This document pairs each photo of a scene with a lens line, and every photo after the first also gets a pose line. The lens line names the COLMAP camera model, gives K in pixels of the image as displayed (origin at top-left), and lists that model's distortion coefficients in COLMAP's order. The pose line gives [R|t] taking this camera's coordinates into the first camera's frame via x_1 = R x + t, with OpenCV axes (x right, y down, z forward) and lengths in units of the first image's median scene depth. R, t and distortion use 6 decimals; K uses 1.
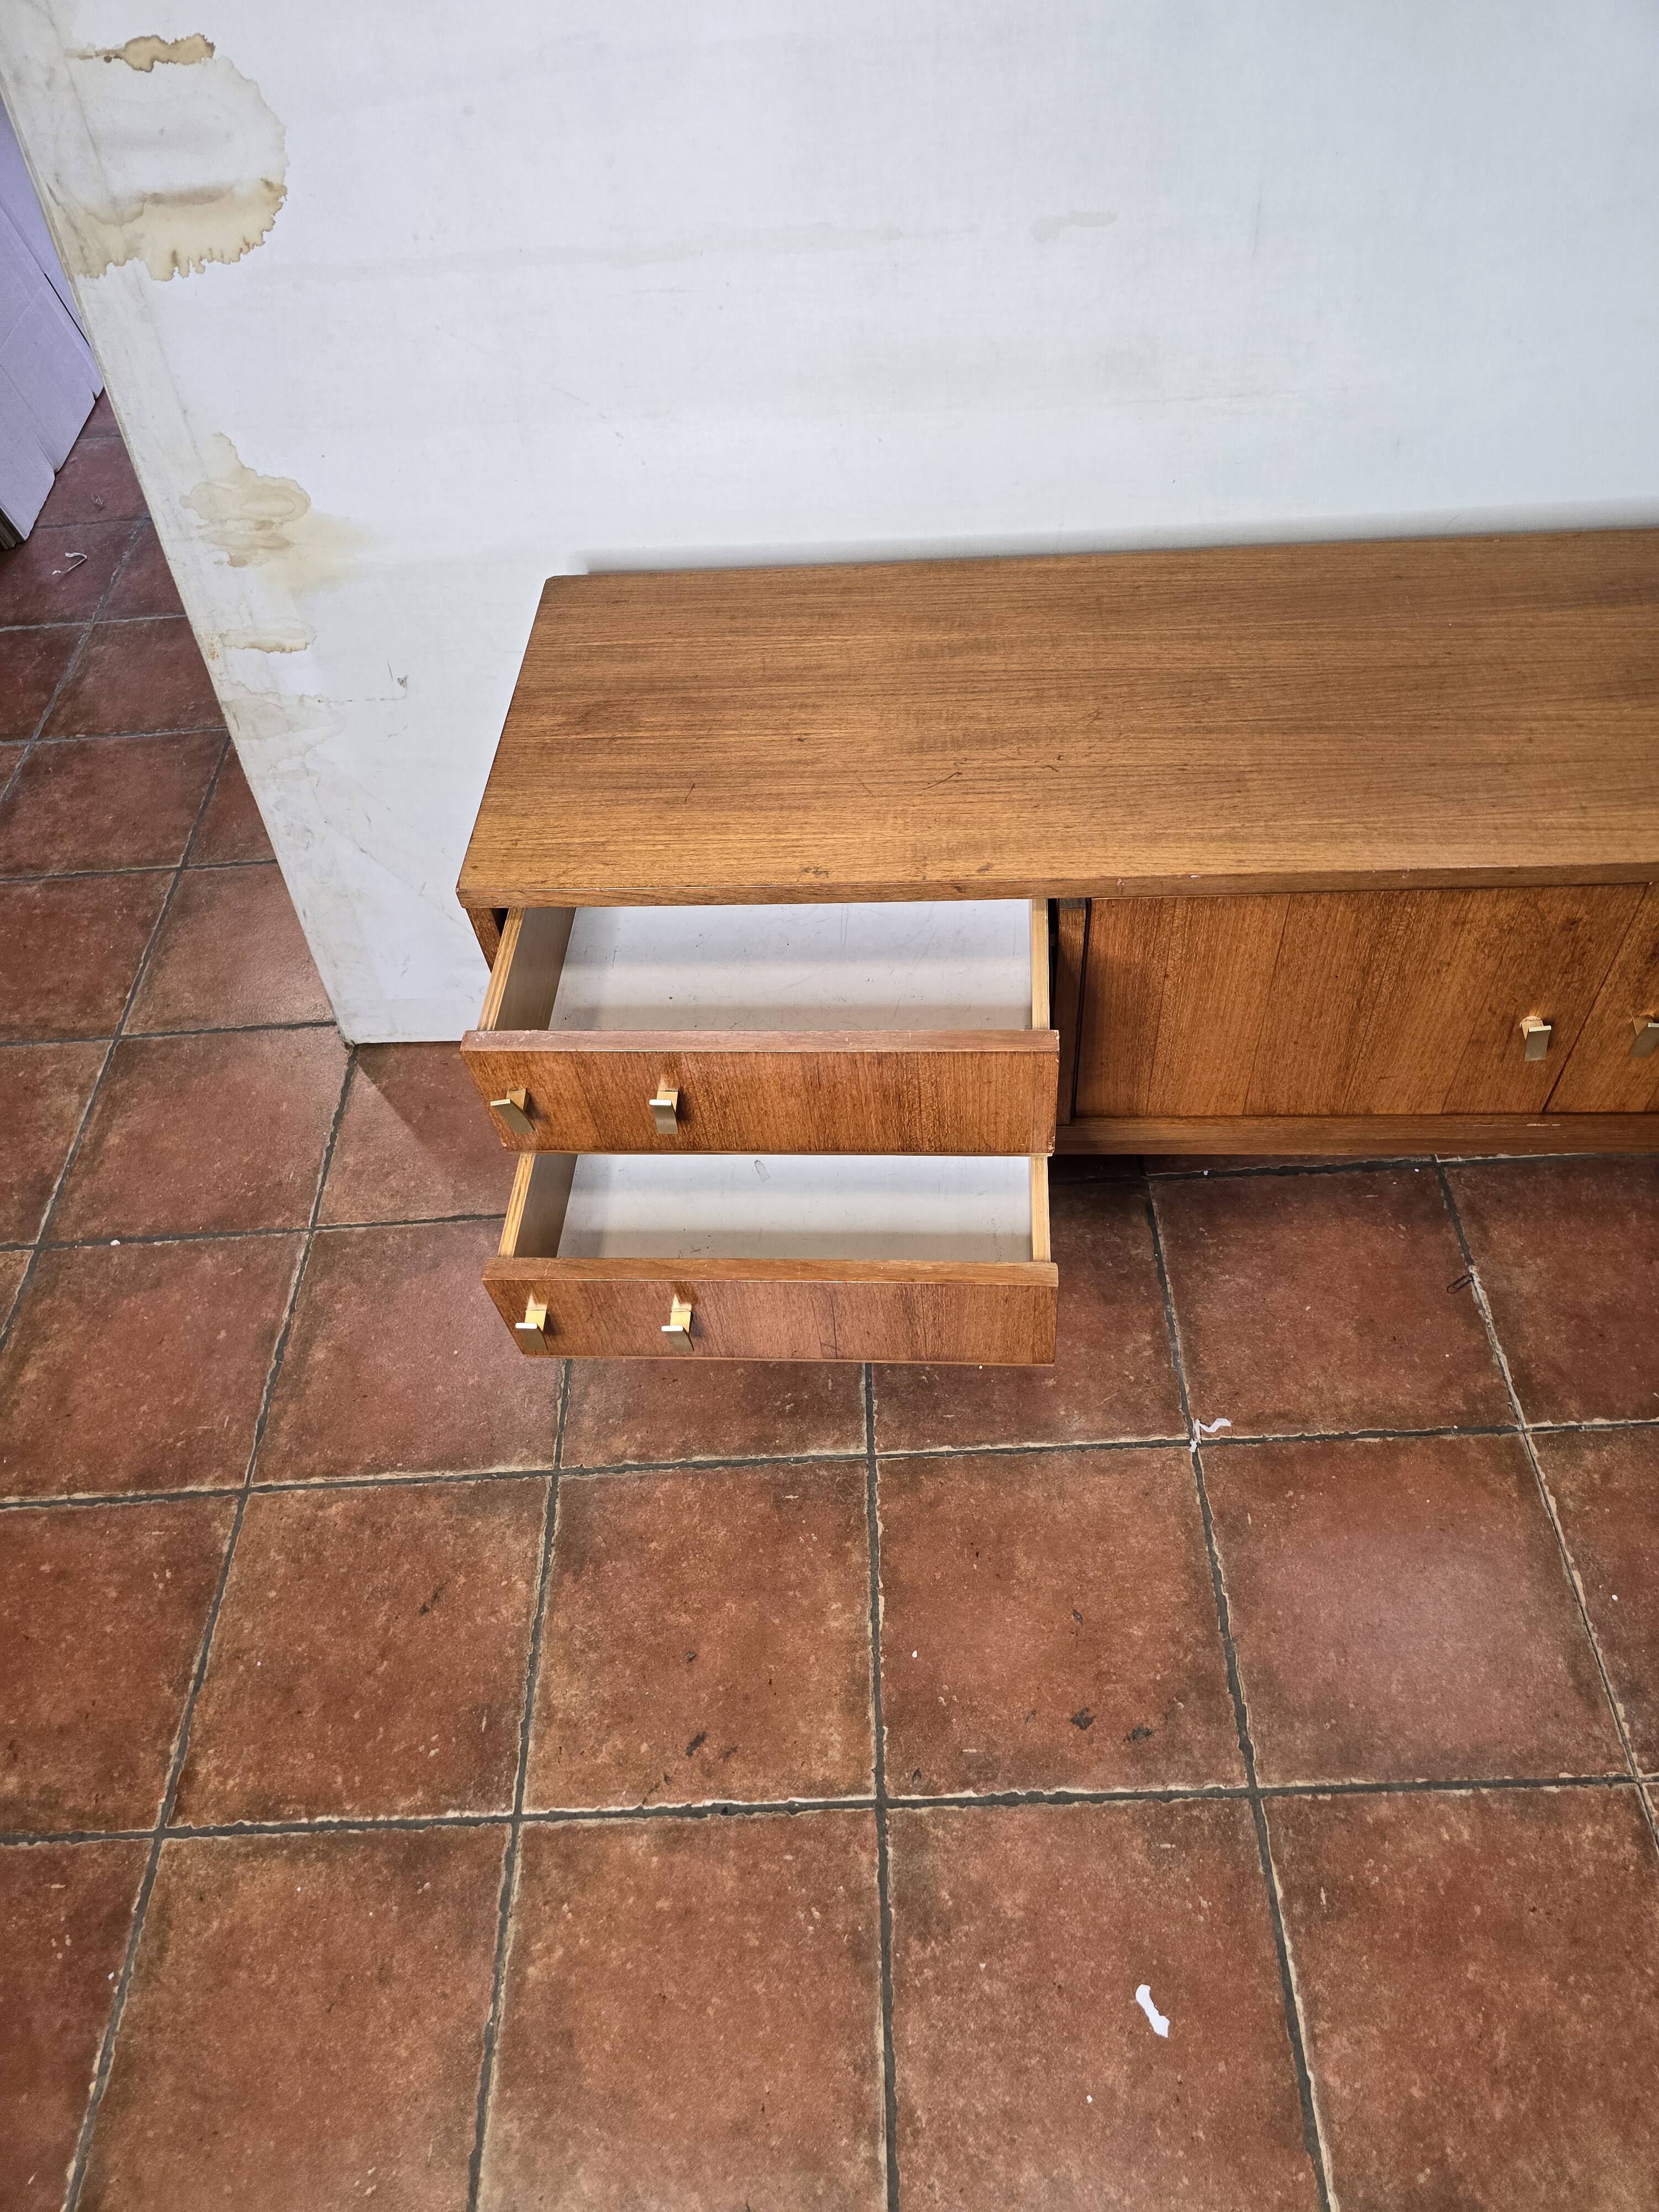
lens RADIAL K [[1484.3, 0, 855.3], [0, 1484.3, 1098.3], [0, 0, 1]] dist [0.061932, -0.062783]
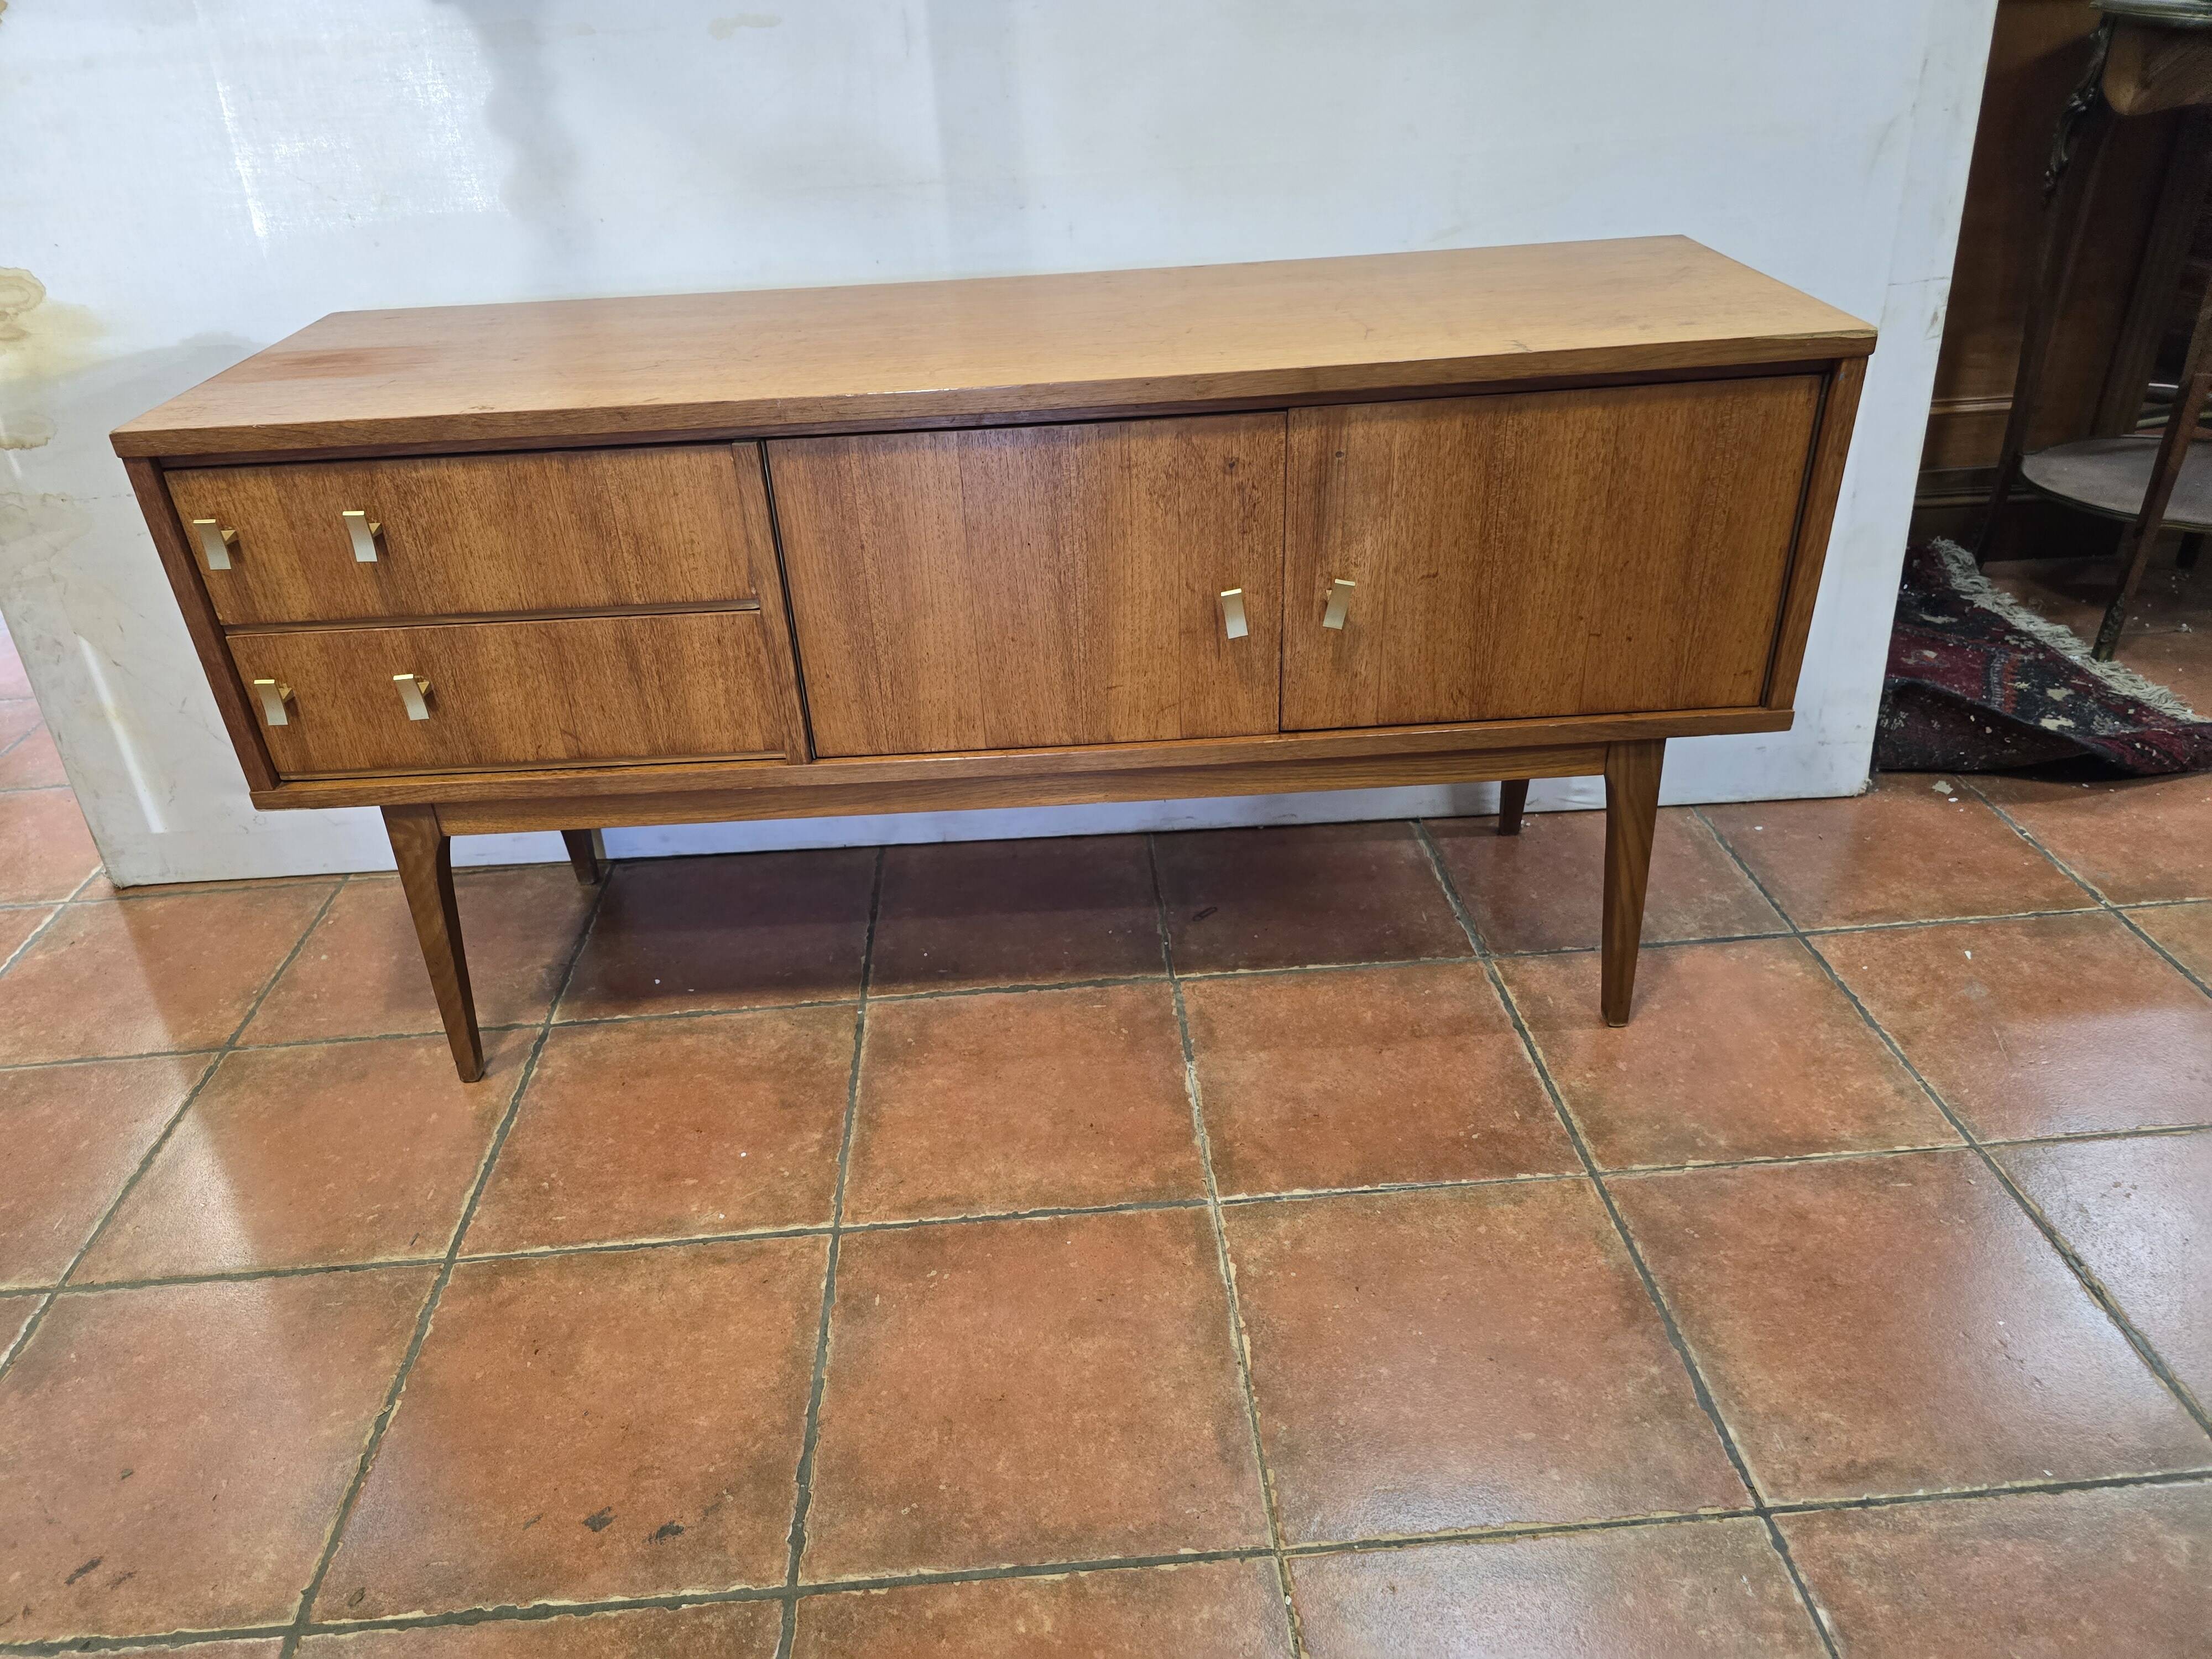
lens RADIAL K [[1495.9, 0, 1081.5], [0, 1495.9, 843.7], [0, 0, 1]] dist [0.046260, -0.047338]
pose [[0.999103, 0.004799, 0.042077, 0.363531], [0.010709, 0.932636, -0.360661, 0.370756], [-0.040973, 0.360788, 0.931747, 0.138939]]
